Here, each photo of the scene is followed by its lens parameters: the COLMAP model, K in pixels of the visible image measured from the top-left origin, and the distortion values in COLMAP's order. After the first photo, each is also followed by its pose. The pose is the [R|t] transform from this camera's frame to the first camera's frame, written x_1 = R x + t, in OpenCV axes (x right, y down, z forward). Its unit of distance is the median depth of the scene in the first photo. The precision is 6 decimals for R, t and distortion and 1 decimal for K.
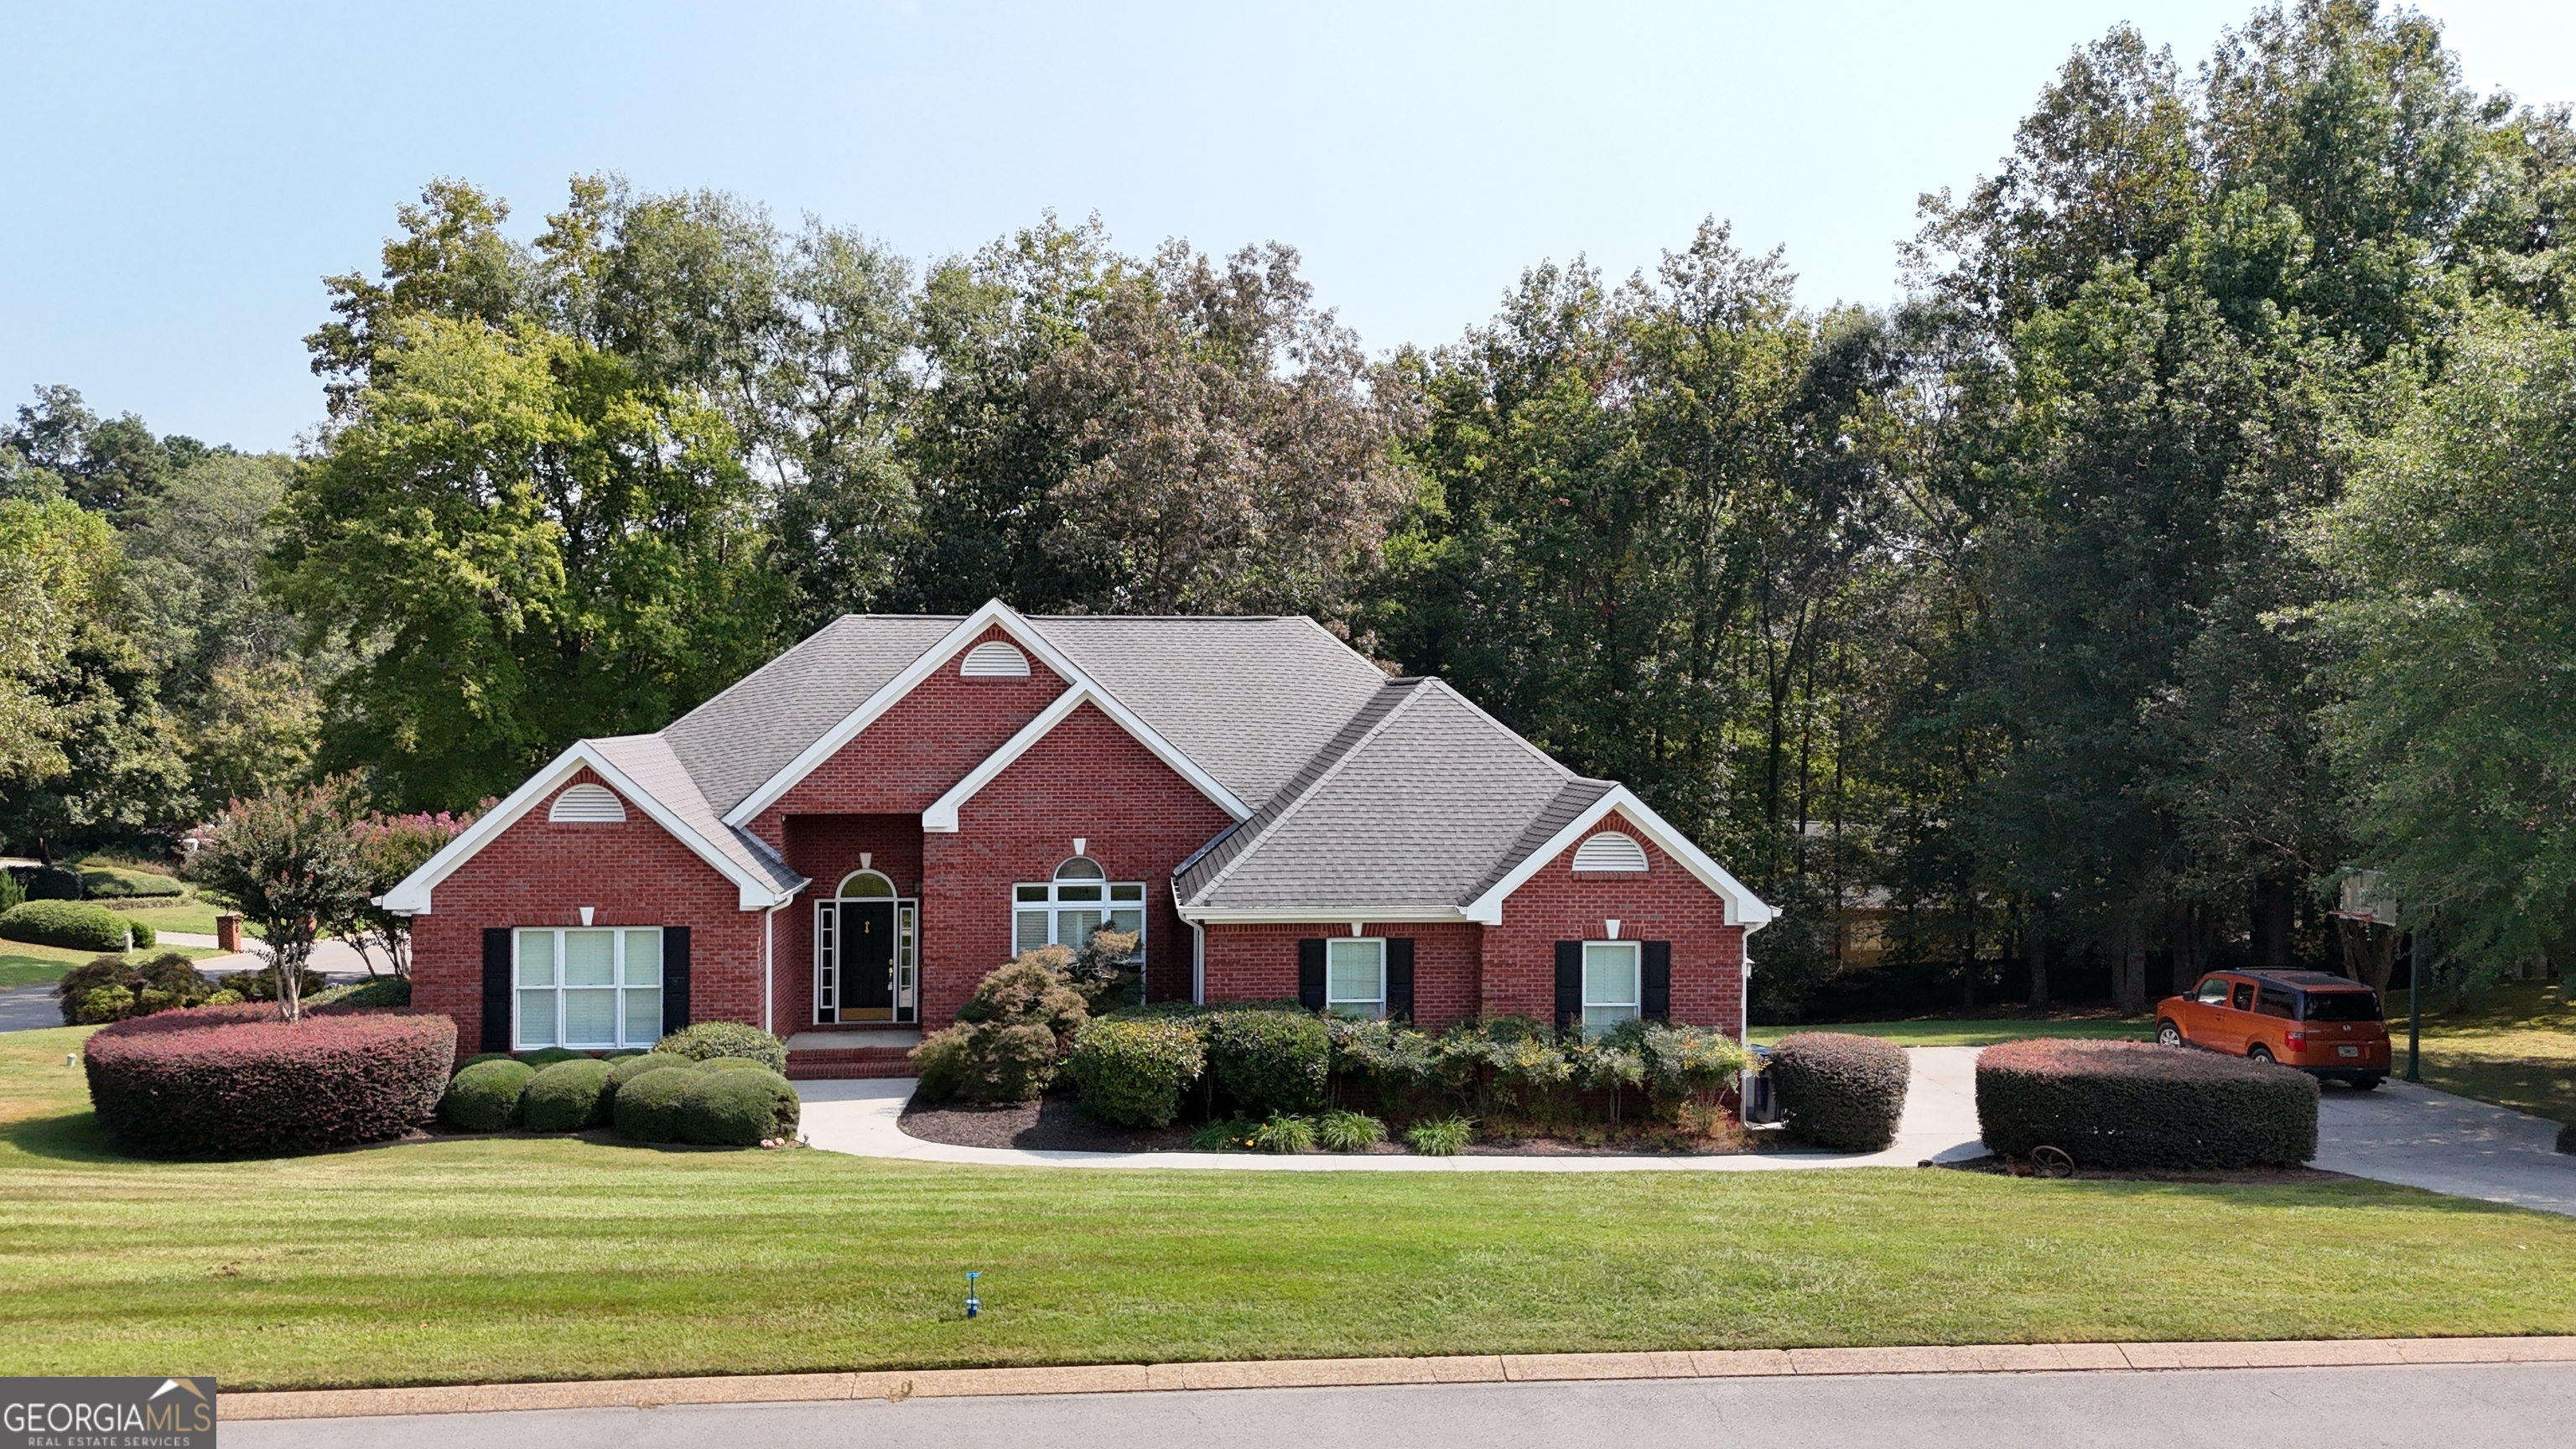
lens RADIAL K [[1902.1, 0, 1275.6], [0, 1902.1, 731.7], [0, 0, 1]] dist [0.071413, -0.068562]
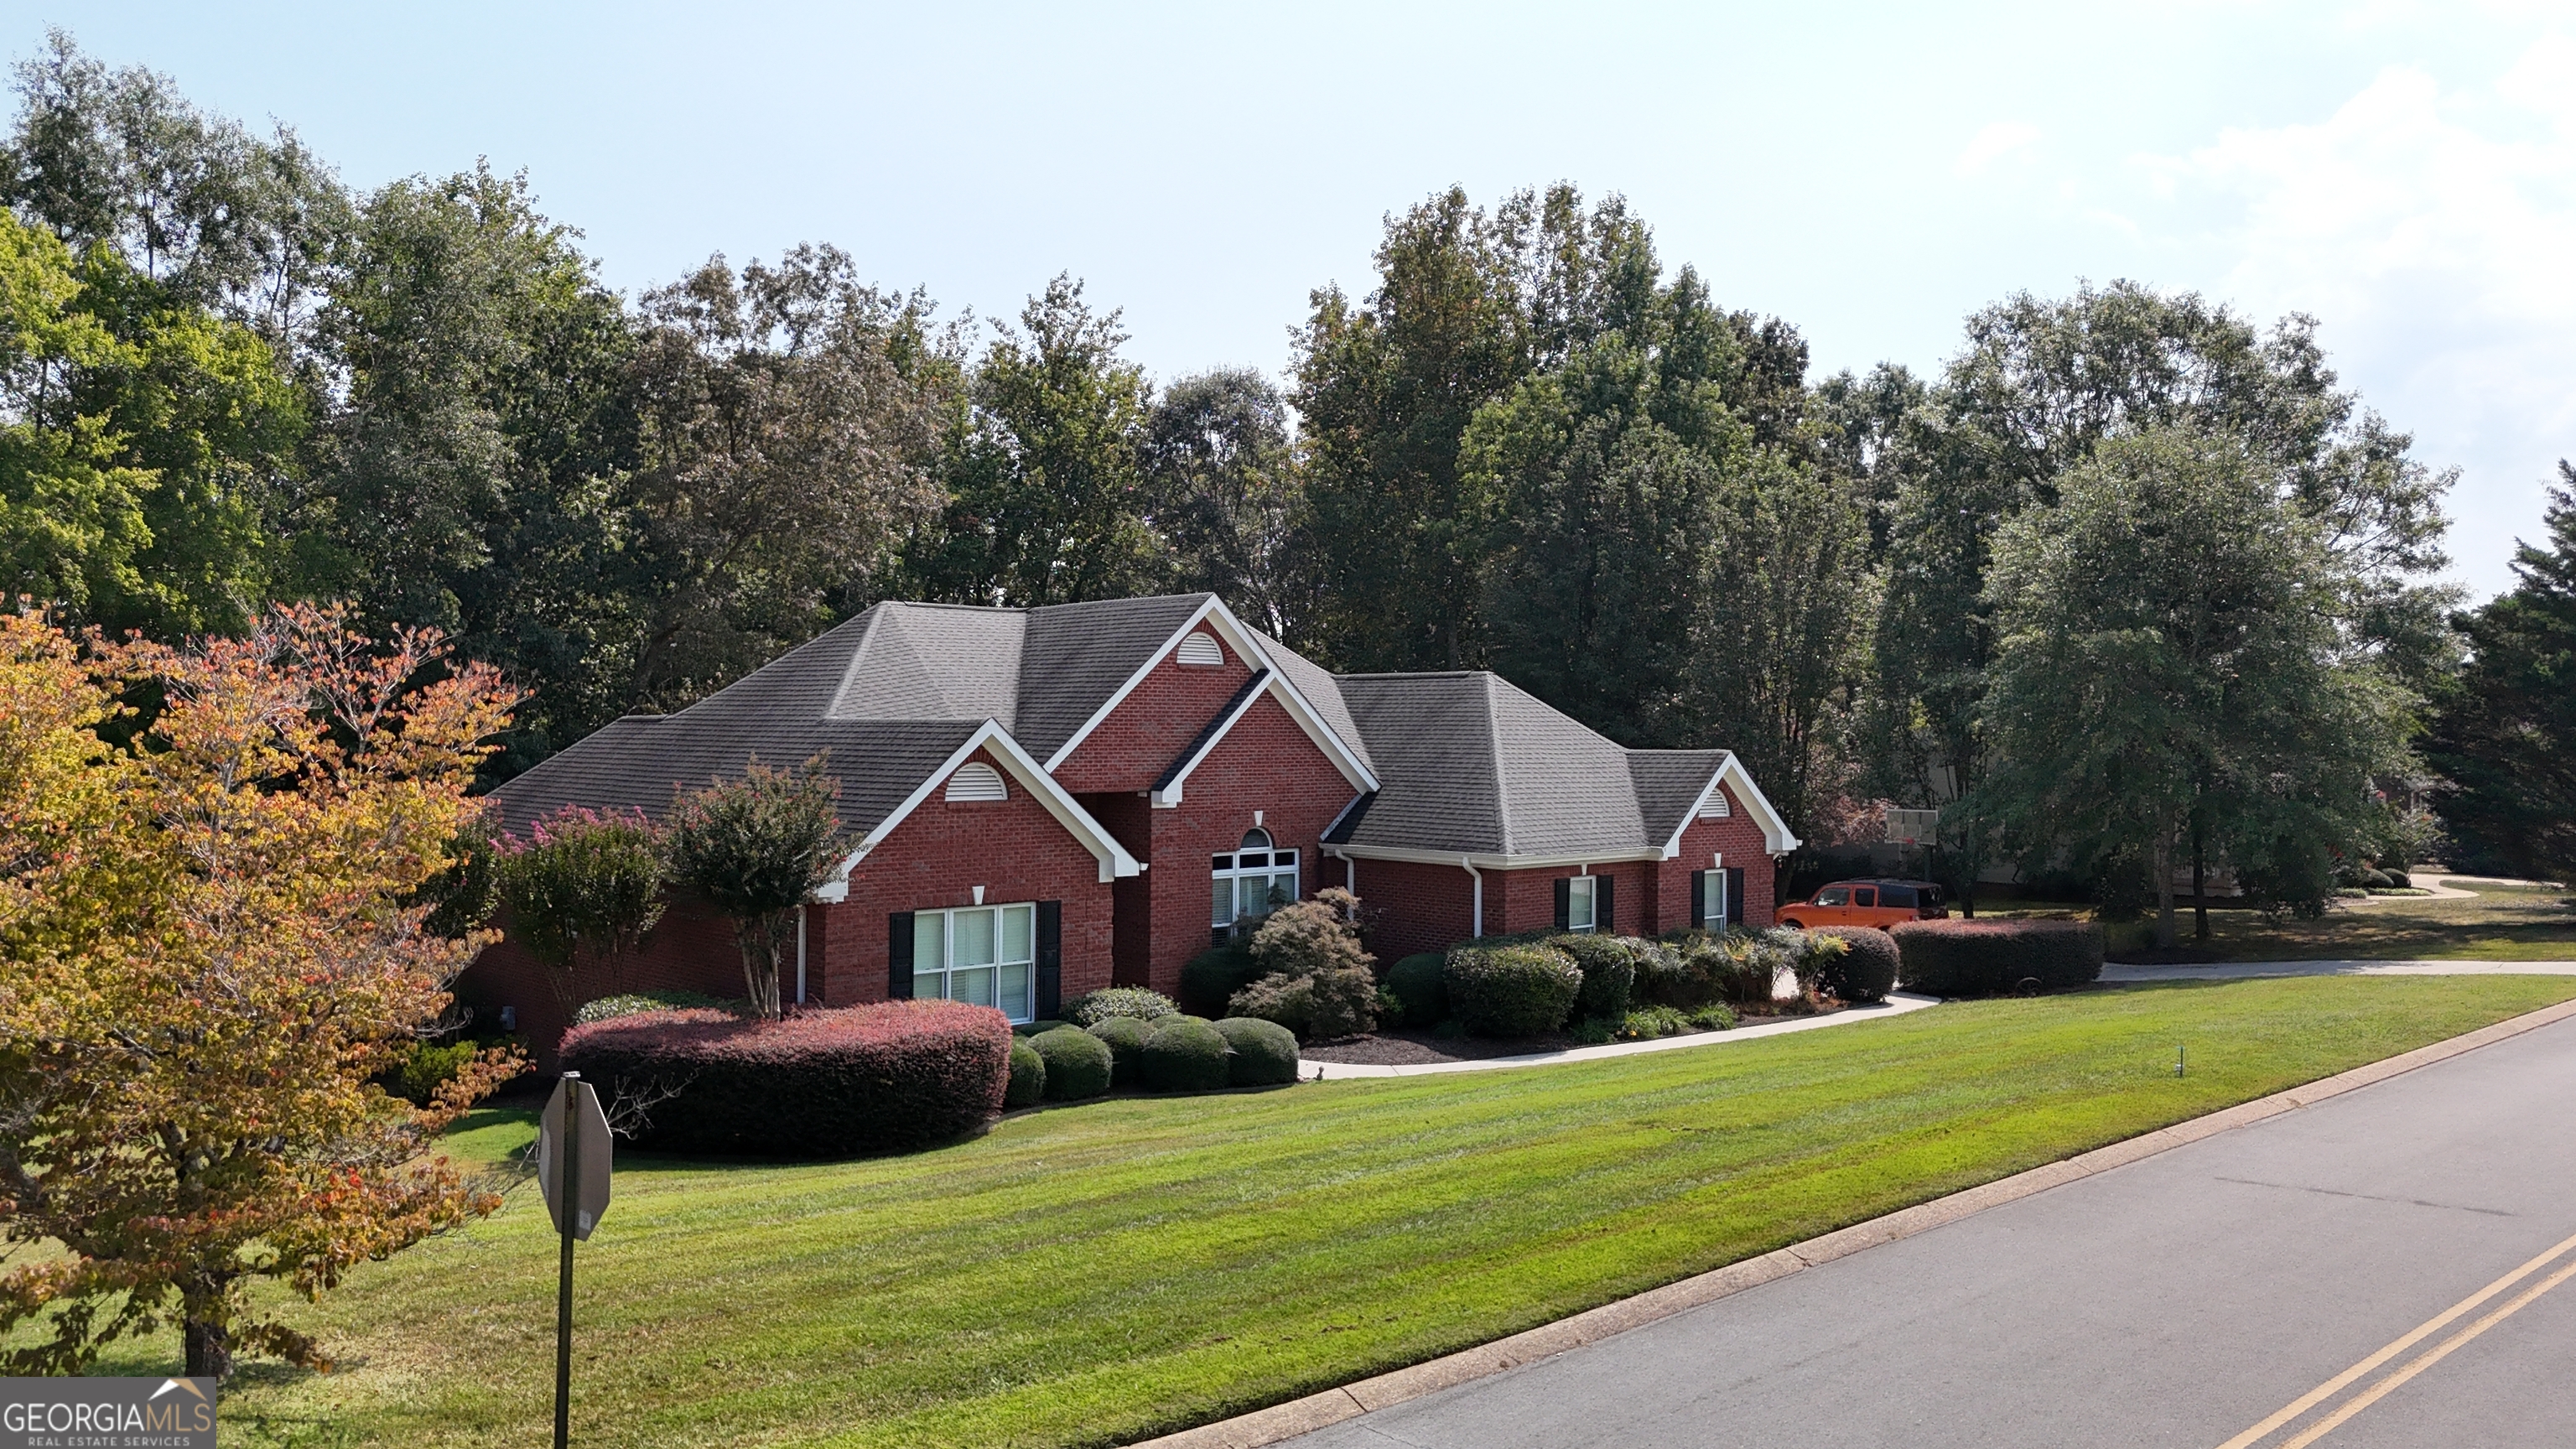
lens RADIAL K [[1902.1, 0, 1275.6], [0, 1902.1, 731.7], [0, 0, 1]] dist [0.071413, -0.068562]
pose [[0.789127, -0.000930, 0.614229, -0.822433], [0.008556, 0.999918, -0.009477, 0.021490], [-0.614170, 0.012734, 0.789071, 0.121056]]
